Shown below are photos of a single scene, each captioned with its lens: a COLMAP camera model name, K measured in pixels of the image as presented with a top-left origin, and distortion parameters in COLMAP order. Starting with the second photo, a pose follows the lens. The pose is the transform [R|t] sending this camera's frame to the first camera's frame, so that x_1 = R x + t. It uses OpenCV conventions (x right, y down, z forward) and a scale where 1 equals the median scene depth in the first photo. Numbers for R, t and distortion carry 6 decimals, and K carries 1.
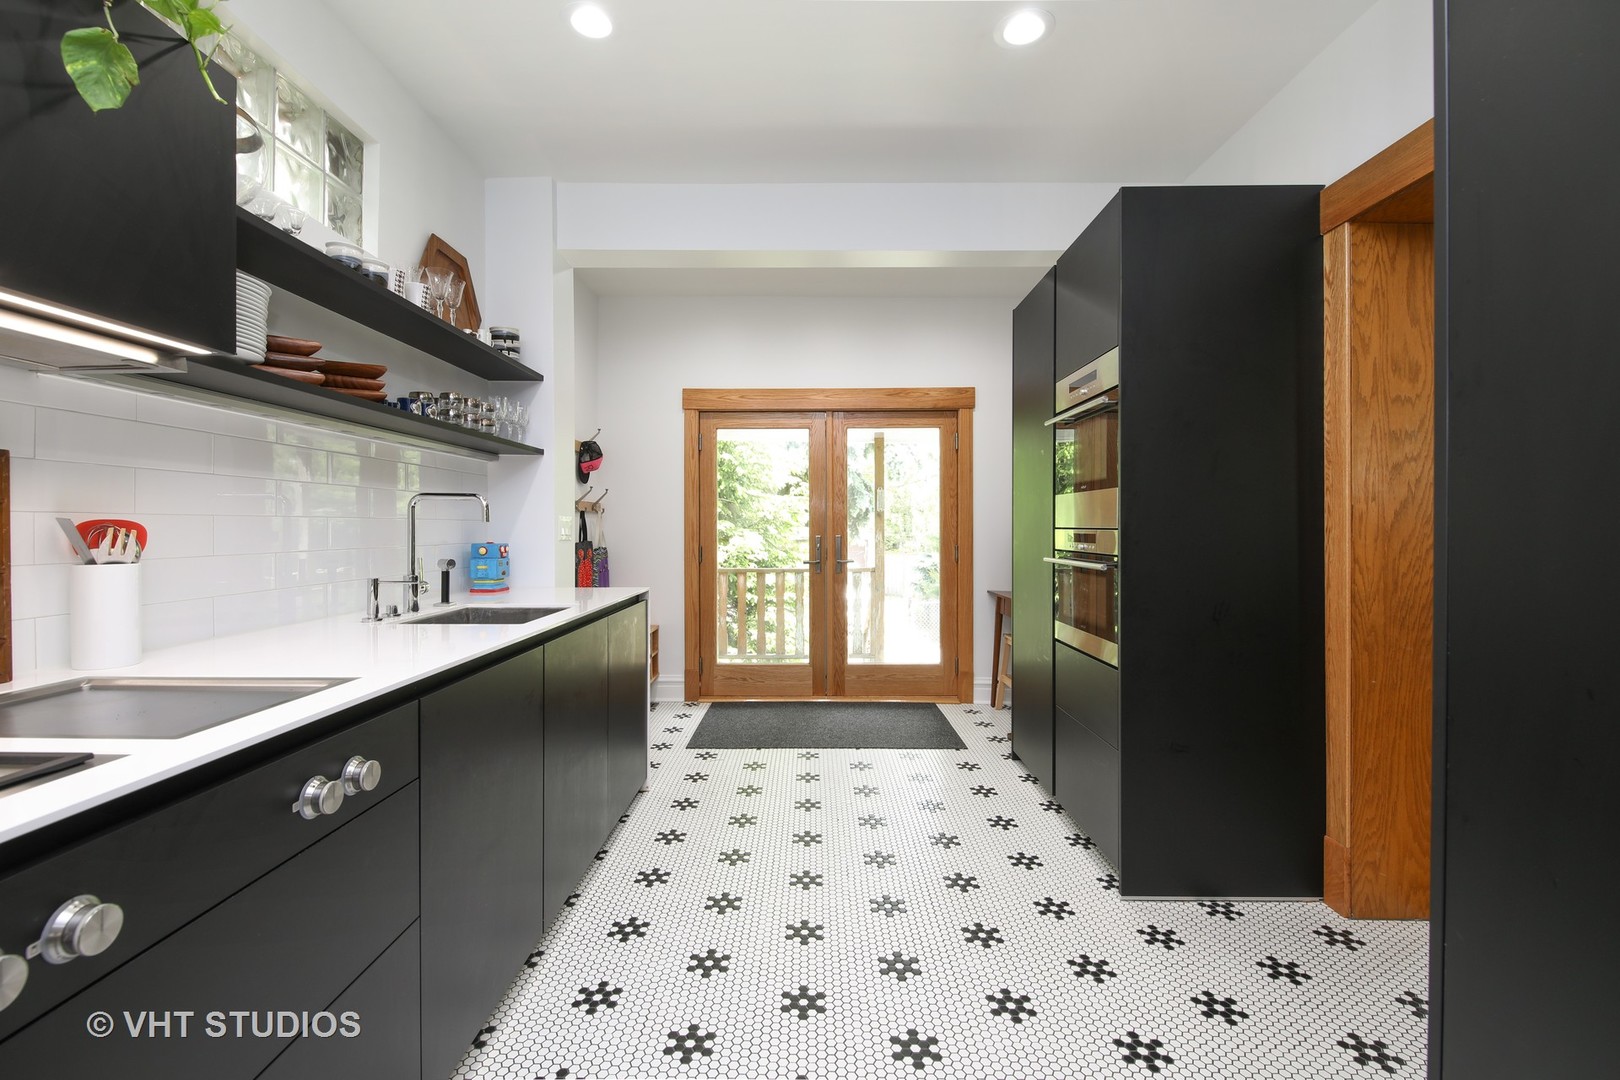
lens RADIAL K [[705.0, 0, 813.0], [0, 705.0, 529.4], [0, 0, 1]] dist [0.017291, -0.005956]
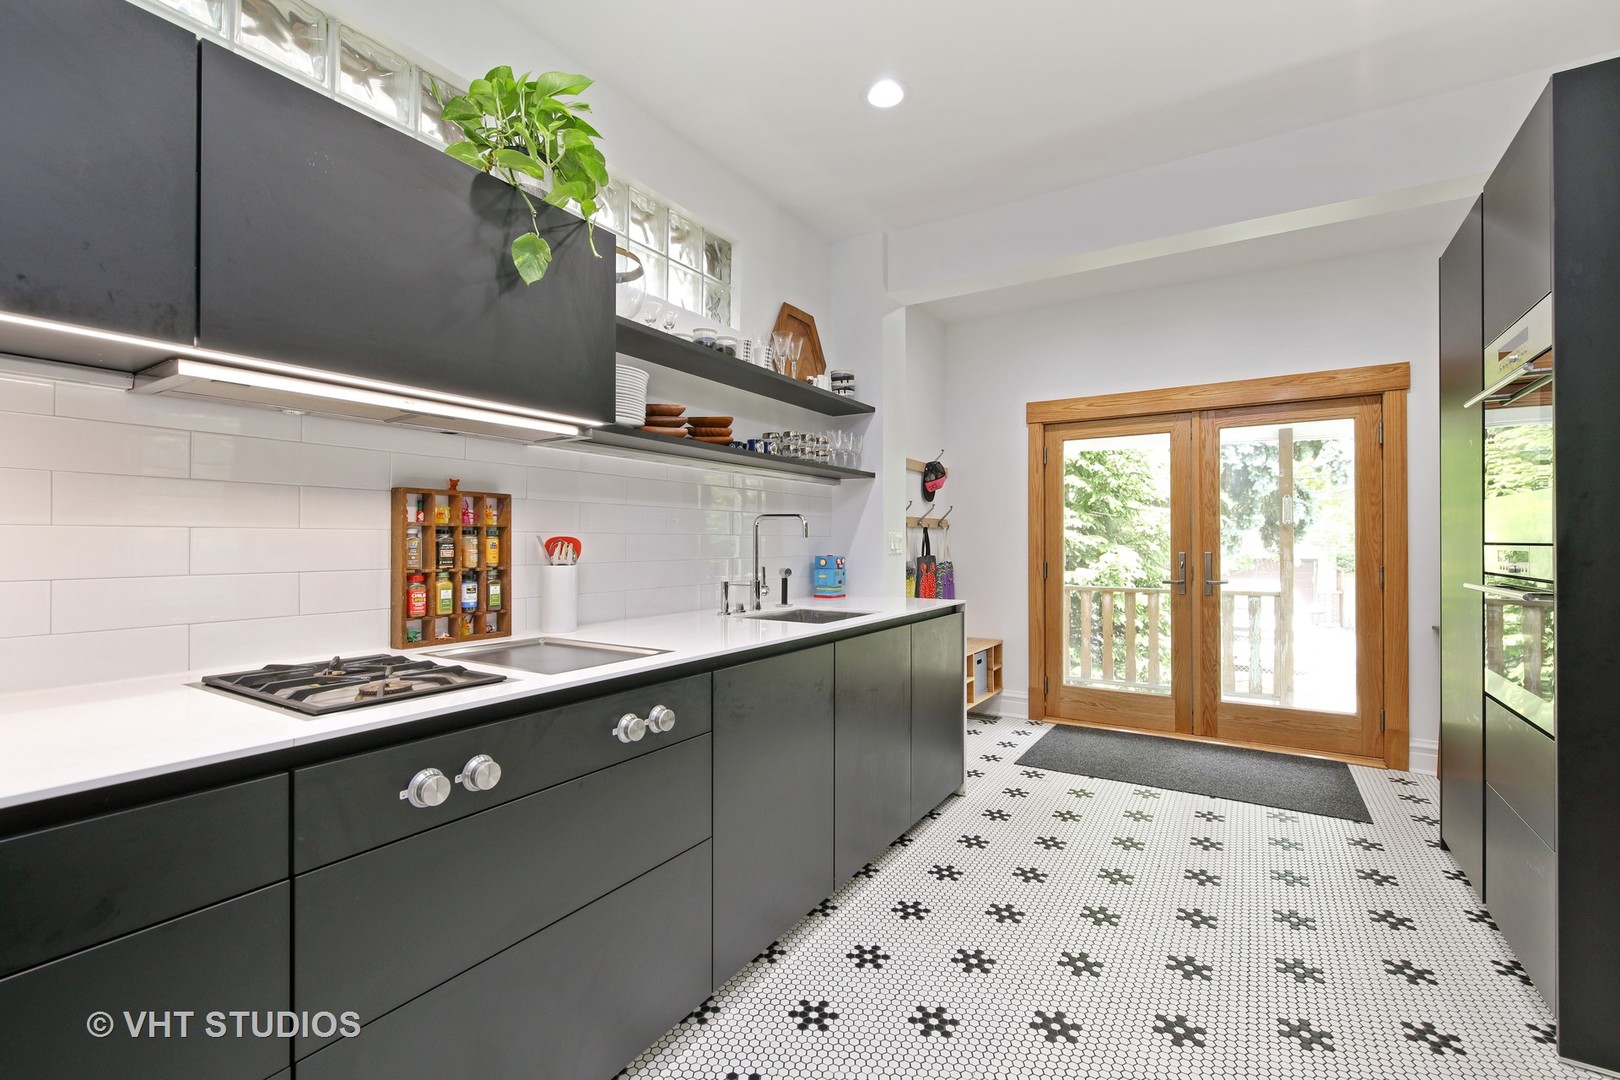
lens RADIAL K [[705.0, 0, 808.5], [0, 705.0, 538.1], [0, 0, 1]] dist [0.017291, -0.005956]
pose [[0.853744, -0.002955, -0.520685, 0.148863], [-0.002598, 0.999947, -0.009934, 0.001923], [0.520686, 0.009834, 0.853691, -0.015431]]
